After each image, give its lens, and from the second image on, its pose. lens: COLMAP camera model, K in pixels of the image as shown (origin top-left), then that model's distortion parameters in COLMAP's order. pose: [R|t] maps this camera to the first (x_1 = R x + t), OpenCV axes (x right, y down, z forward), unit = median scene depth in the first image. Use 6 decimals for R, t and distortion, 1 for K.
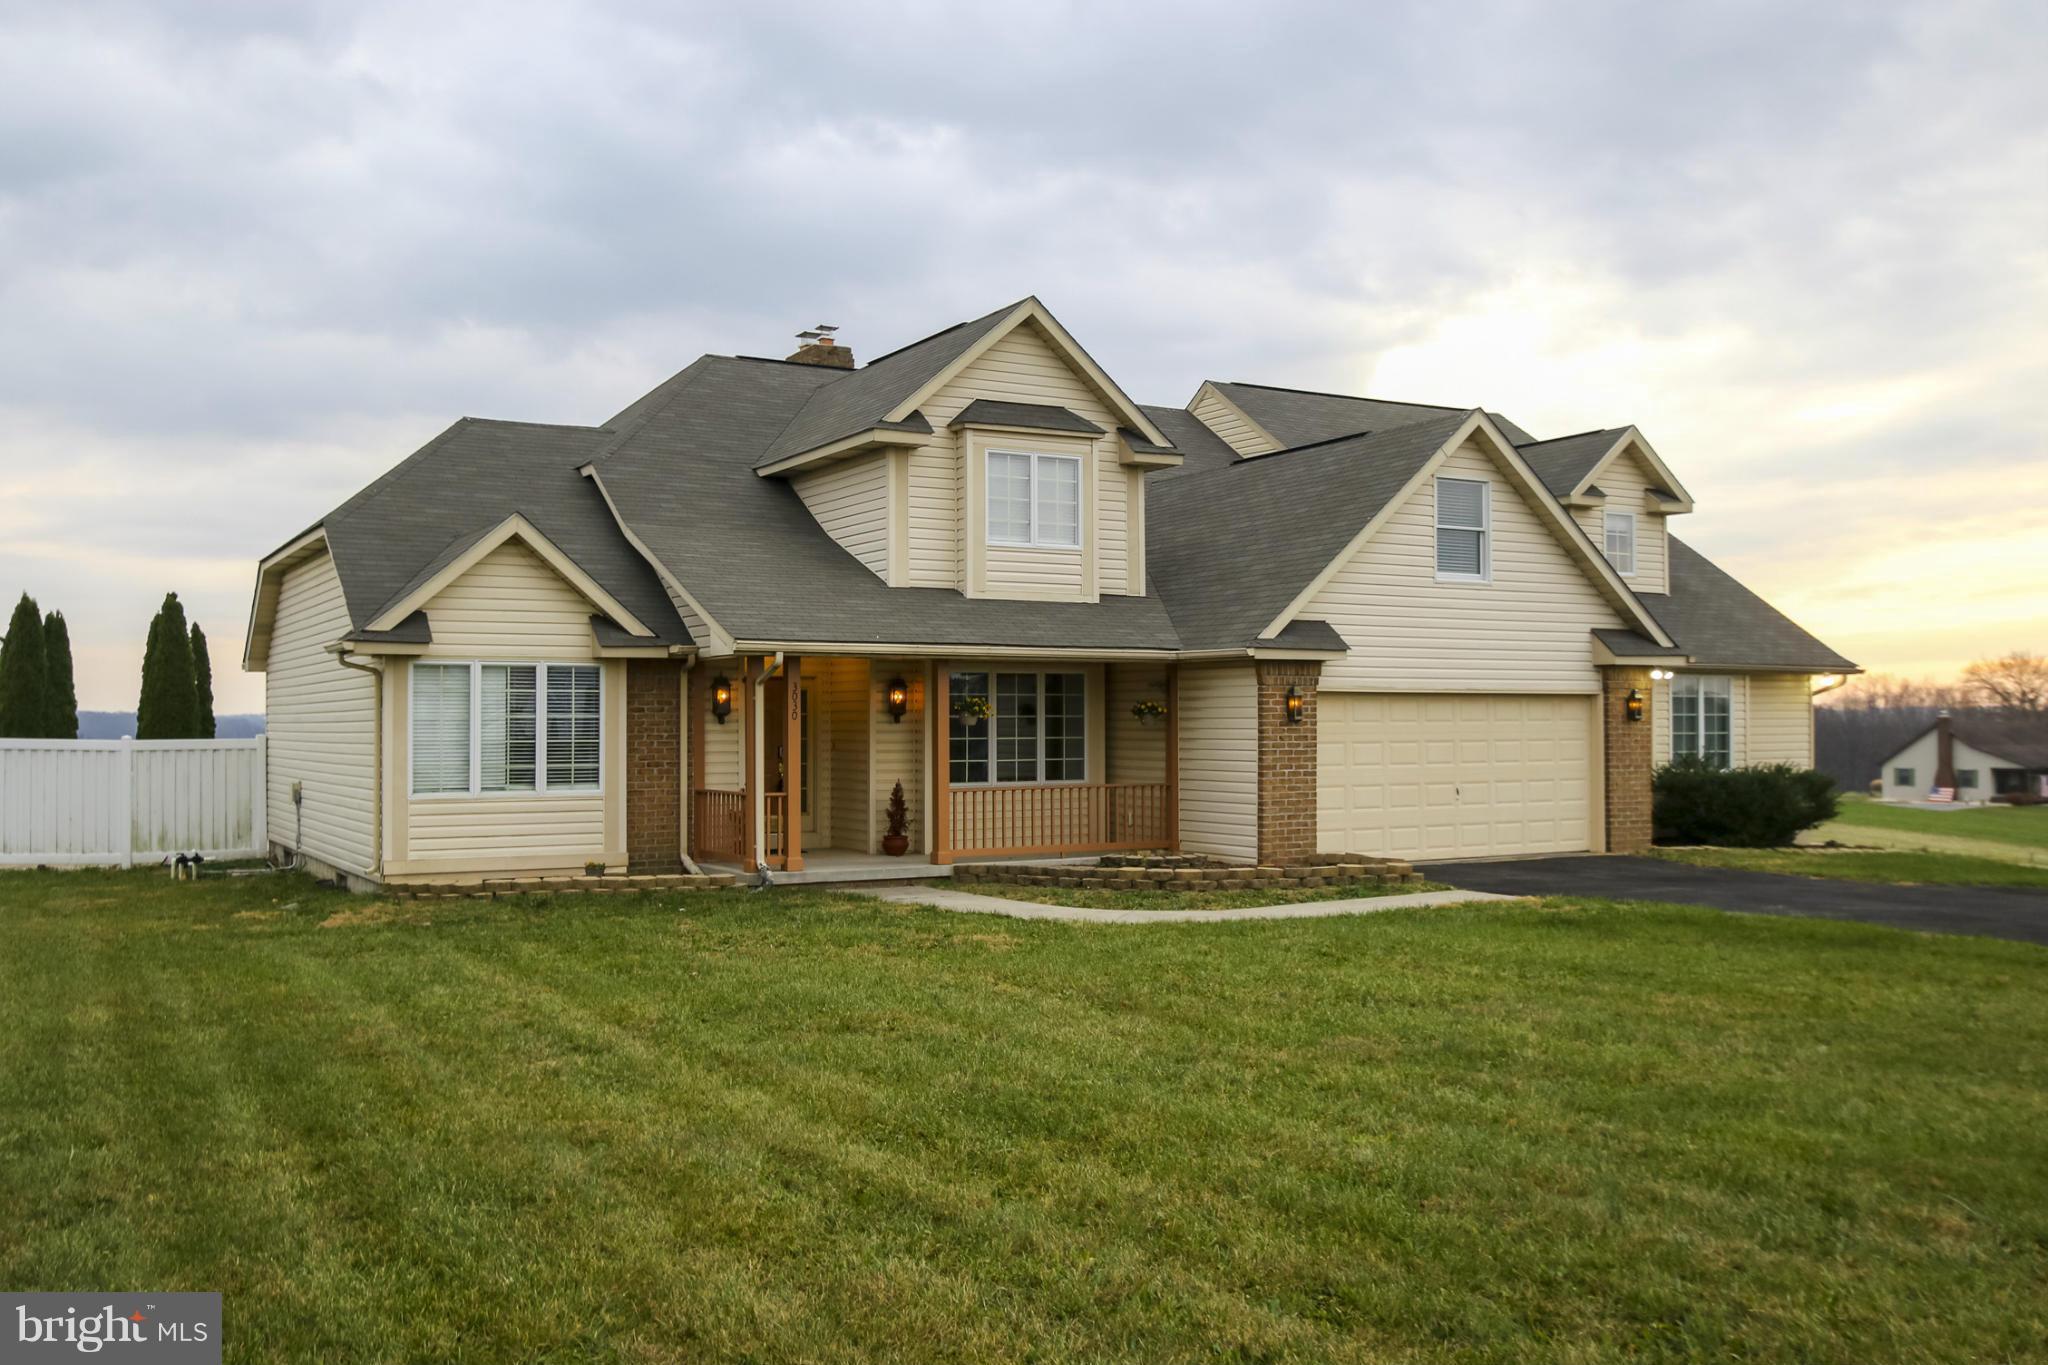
lens RADIAL K [[1853.9, 0, 1024.0], [0, 1853.9, 682.5], [0, 0, 1]] dist [0.003993, -0.001883]
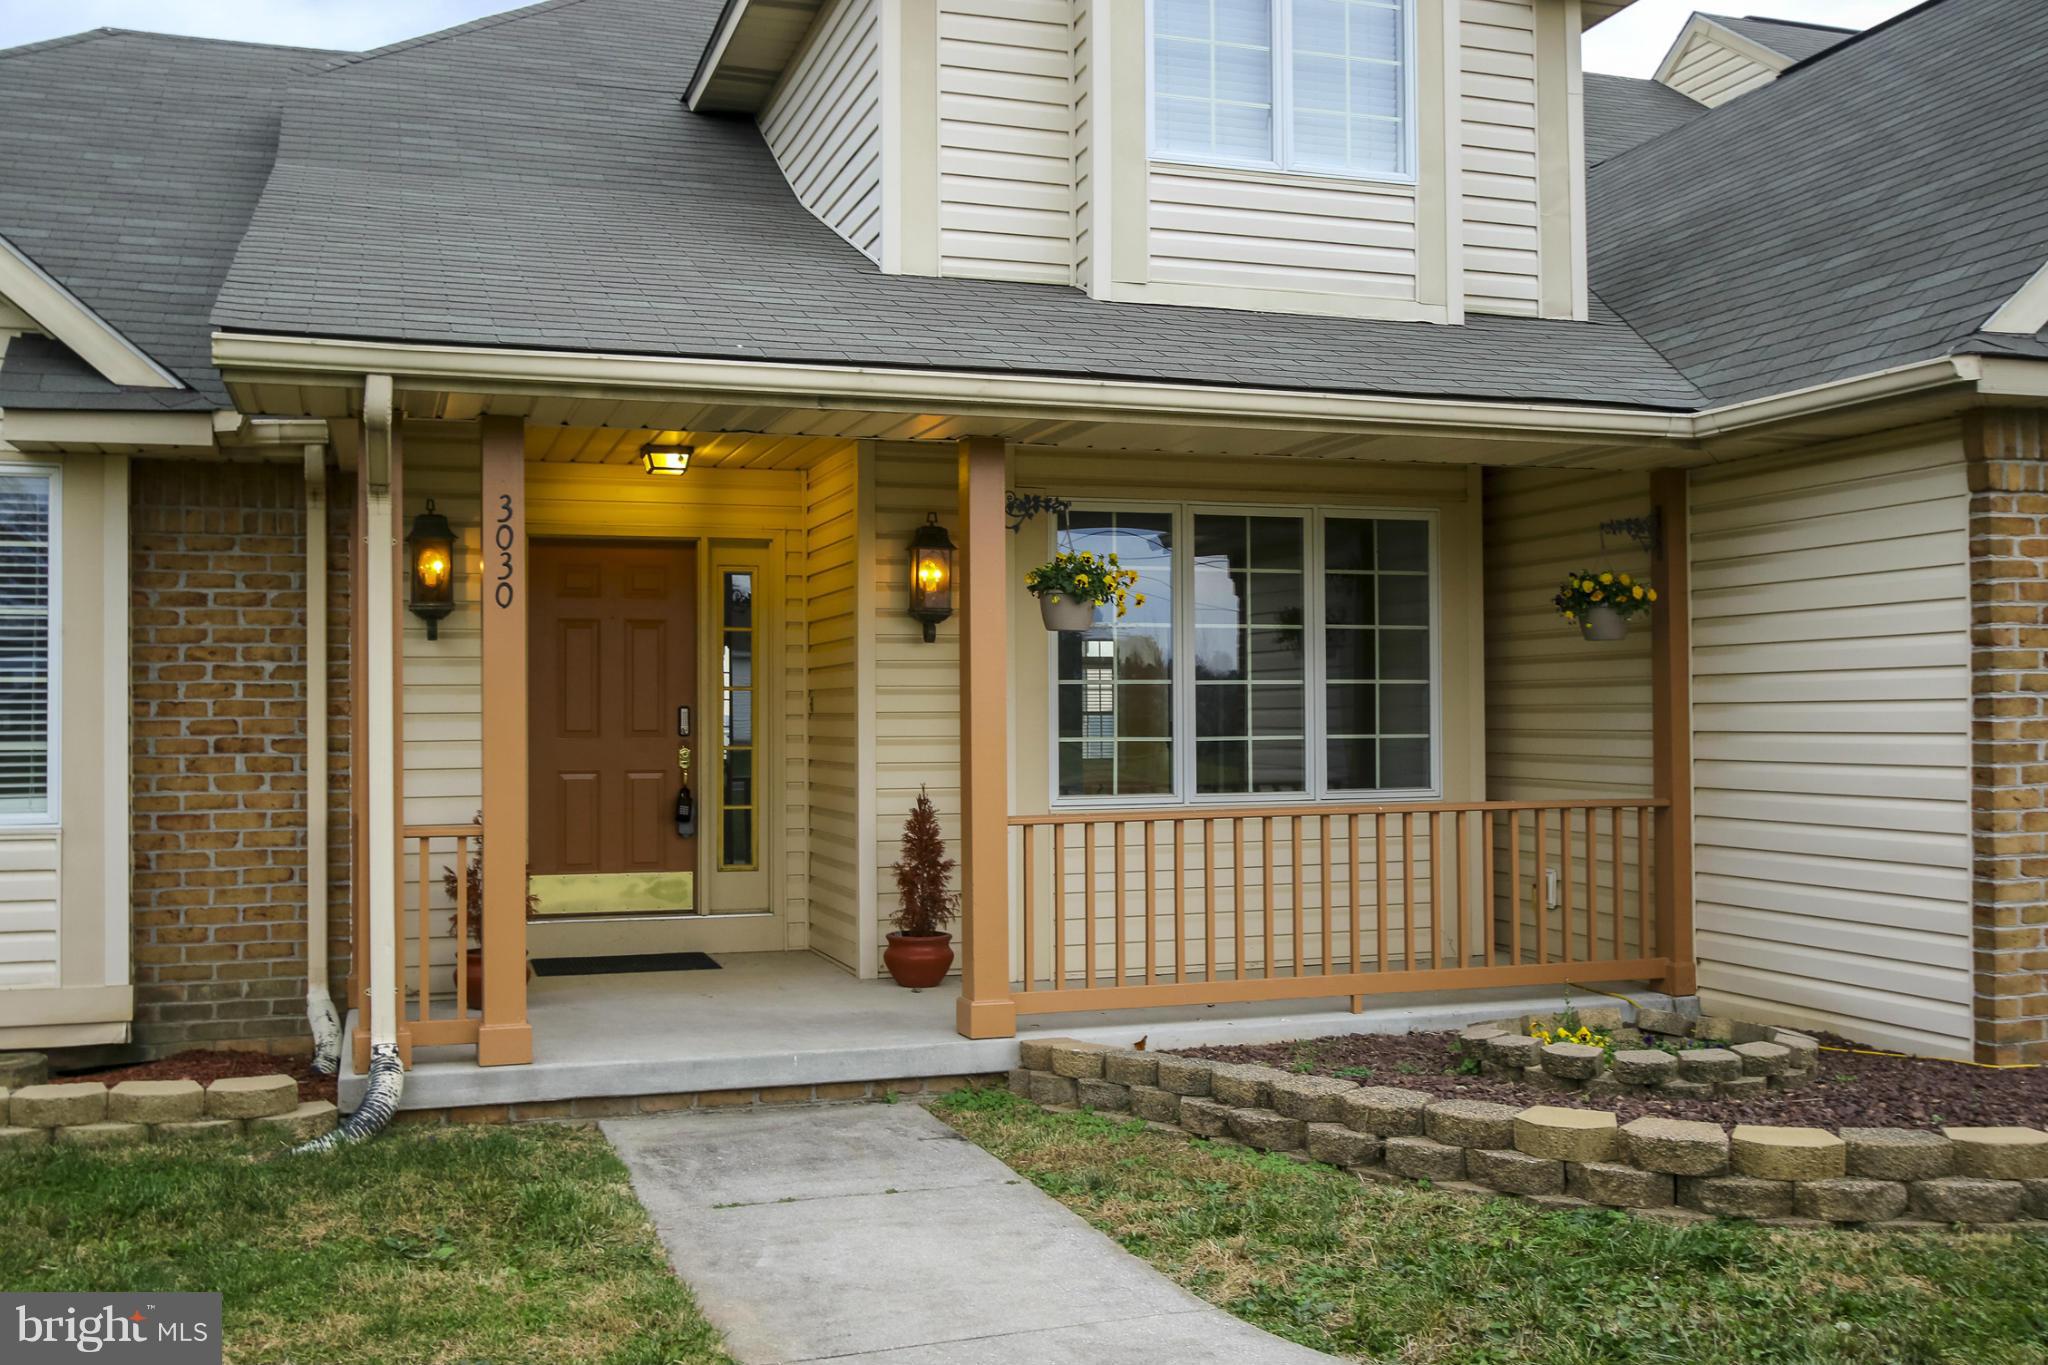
lens RADIAL K [[1853.9, 0, 1024.0], [0, 1853.9, 682.5], [0, 0, 1]] dist [0.003993, -0.001883]
pose [[0.976477, -0.008813, -0.215439, 0.034644], [0.008581, 0.999961, -0.002015, 0.031378], [0.215449, 0.000119, 0.976515, 0.624867]]
